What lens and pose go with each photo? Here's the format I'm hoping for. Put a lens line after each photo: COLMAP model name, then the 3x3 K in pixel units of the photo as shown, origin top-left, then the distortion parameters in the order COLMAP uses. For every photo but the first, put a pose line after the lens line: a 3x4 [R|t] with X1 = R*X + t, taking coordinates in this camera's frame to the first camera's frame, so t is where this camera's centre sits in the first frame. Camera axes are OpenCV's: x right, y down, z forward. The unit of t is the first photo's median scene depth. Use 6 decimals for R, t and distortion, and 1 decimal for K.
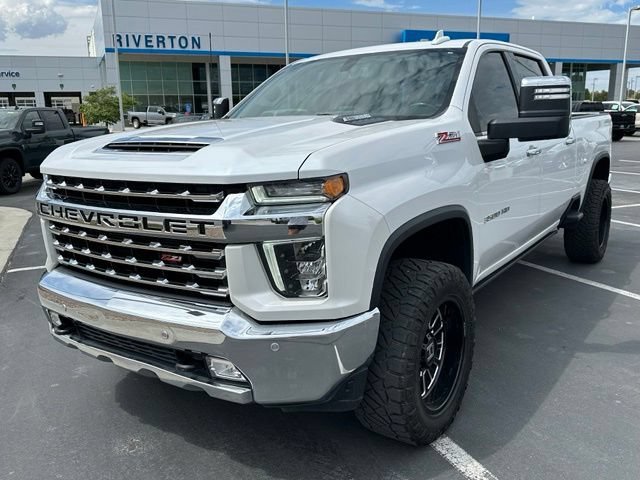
lens RADIAL K [[582.6, 0, 309.2], [0, 582.6, 237.4], [0, 0, 1]] dist [0.140504, -0.272140]
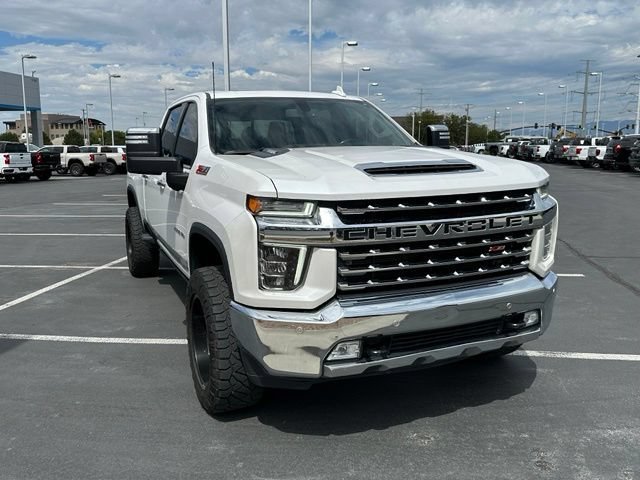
lens RADIAL K [[570.4, 0, 320.0], [0, 570.4, 240.0], [0, 0, 1]] dist [0.116690, -0.196791]
pose [[0.494371, -0.119802, 0.860956, -0.060638], [0.173521, 0.984123, 0.037302, -0.003957], [-0.851755, 0.130953, 0.507311, 0.026910]]
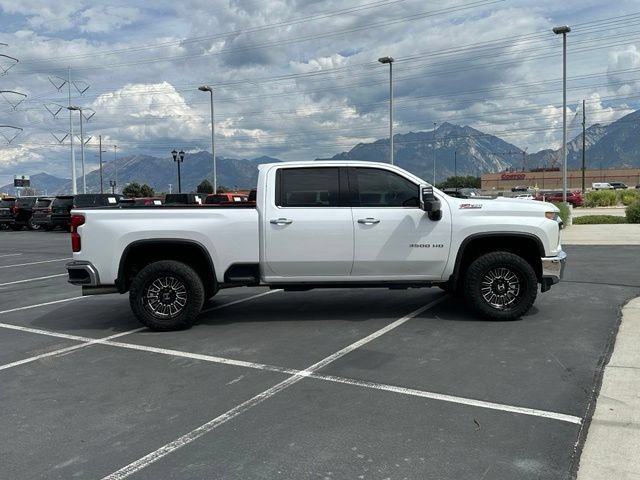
lens RADIAL K [[582.6, 0, 309.2], [0, 582.6, 237.4], [0, 0, 1]] dist [0.140504, -0.272140]
pose [[-0.629295, -0.014112, 0.777039, -0.086314], [0.190535, 0.966520, 0.171860, -0.032072], [-0.753449, 0.256203, -0.605537, 0.167153]]
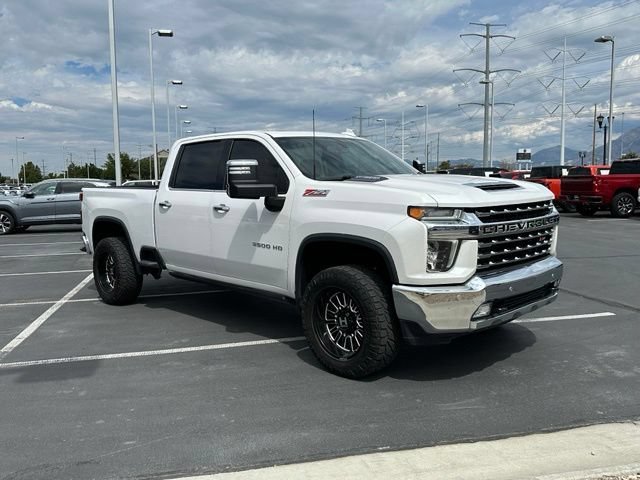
lens RADIAL K [[570.4, 0, 320.0], [0, 570.4, 240.0], [0, 0, 1]] dist [0.116690, -0.196791]
pose [[0.159022, -0.079994, 0.984029, -0.089872], [0.213880, 0.975834, 0.044764, -0.008260], [-0.963830, 0.203345, 0.172288, 0.054753]]
